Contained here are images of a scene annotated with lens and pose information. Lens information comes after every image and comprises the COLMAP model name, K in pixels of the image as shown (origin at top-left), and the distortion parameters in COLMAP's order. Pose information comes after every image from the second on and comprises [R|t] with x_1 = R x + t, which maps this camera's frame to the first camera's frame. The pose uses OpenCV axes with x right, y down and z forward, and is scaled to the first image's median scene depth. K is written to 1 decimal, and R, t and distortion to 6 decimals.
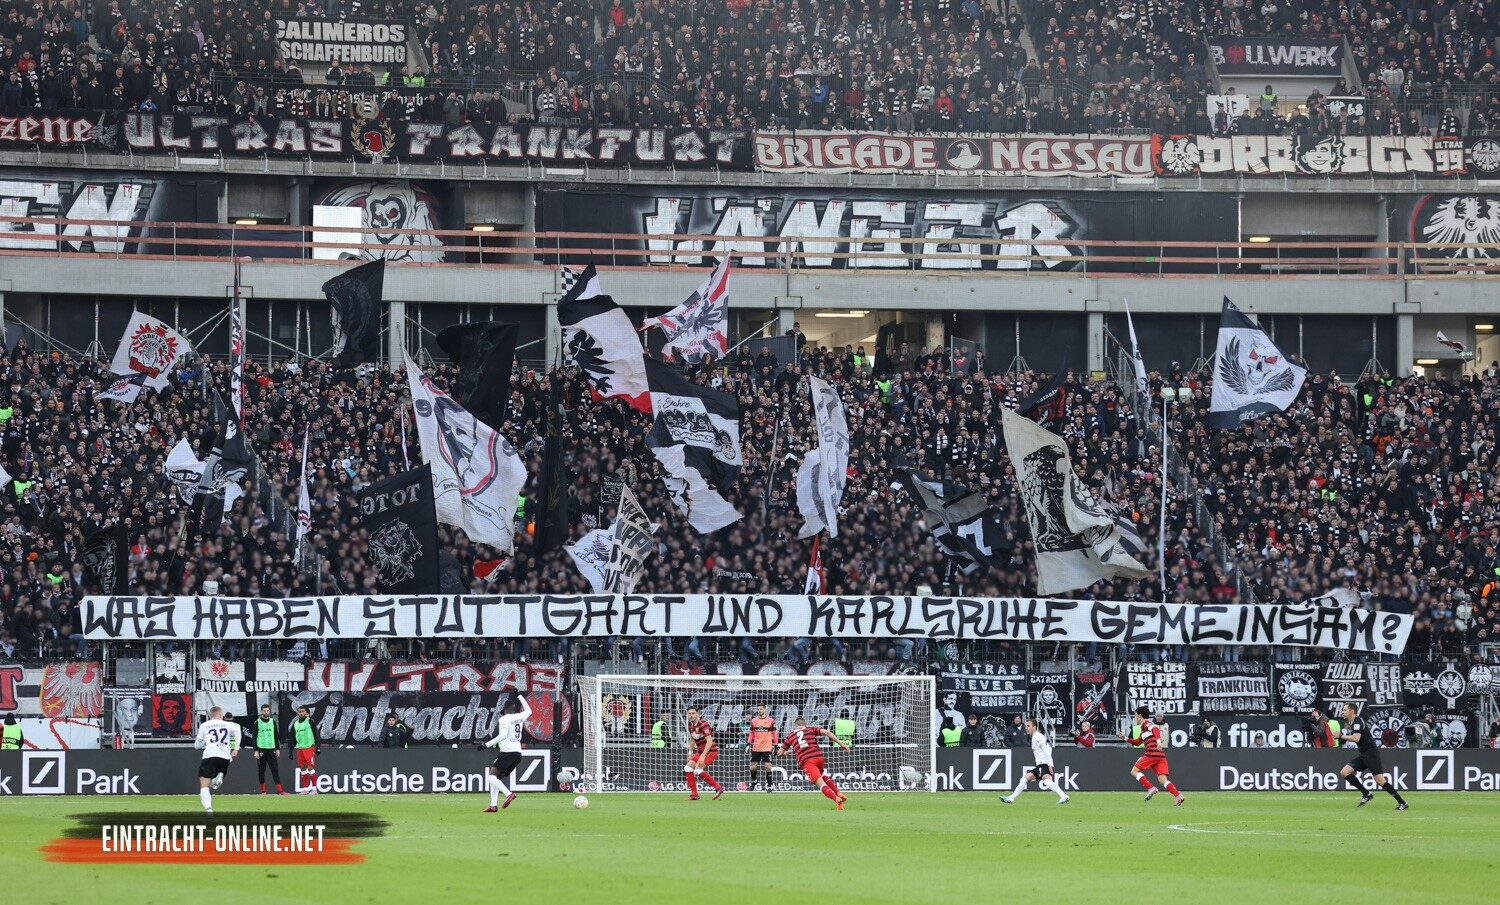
lens RADIAL K [[5338.9, 0, 739.3], [0, 5338.9, 460.9], [0, 0, 1]] dist [0.162477, 0.000000]
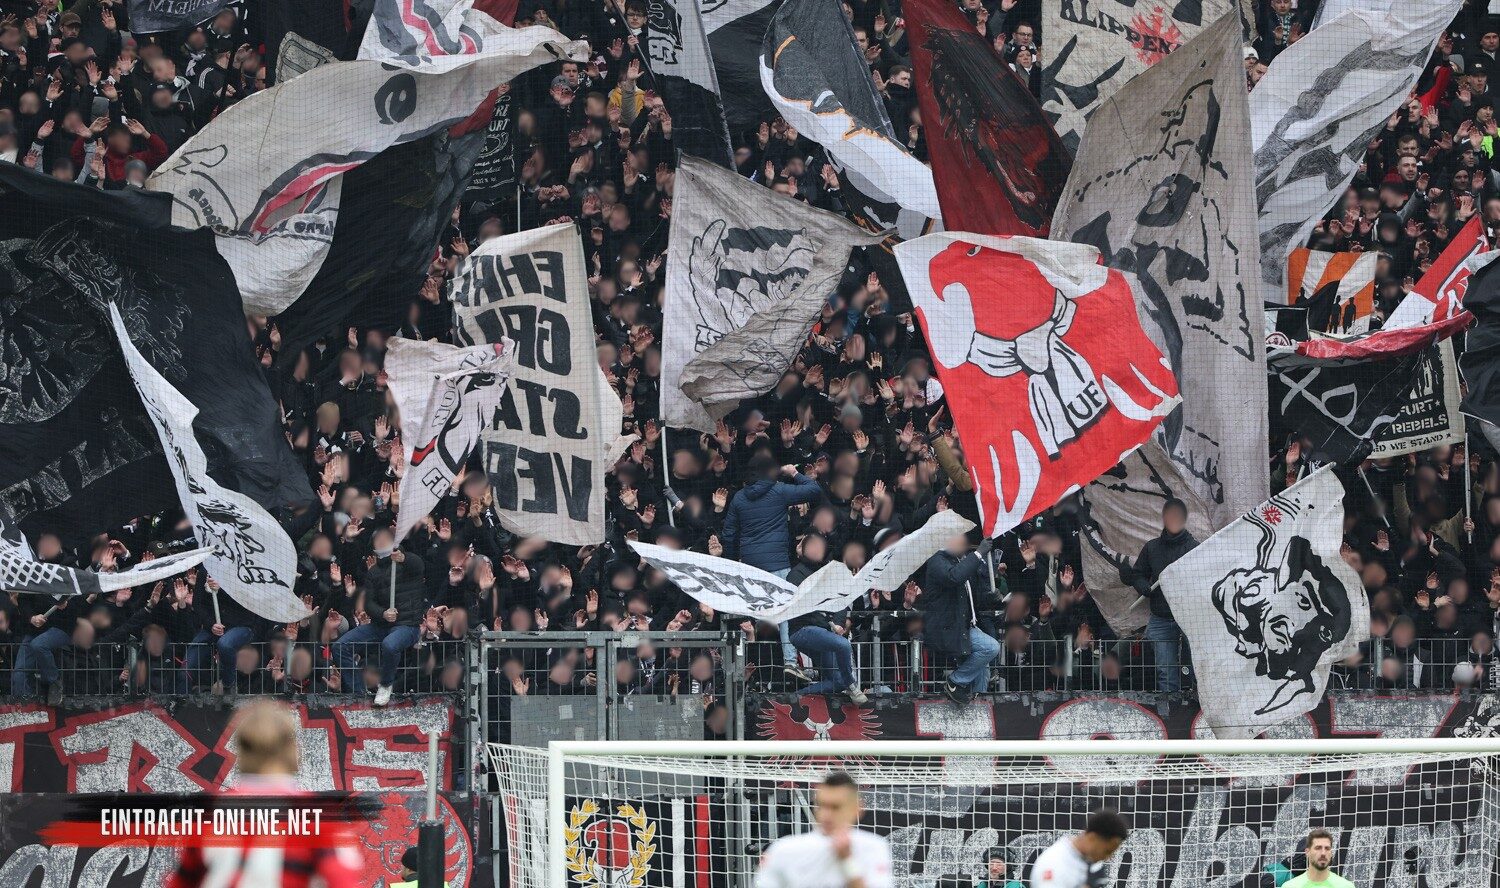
lens RADIAL K [[3683.6, 0, 744.0], [0, 3683.6, 450.2], [0, 0, 1]] dist [-0.209243, 0.000000]
pose [[0.999973, -0.006650, -0.003233, -0.013925], [0.006705, 0.999827, 0.017331, 0.018449], [0.003117, -0.017353, 0.999845, 0.775880]]
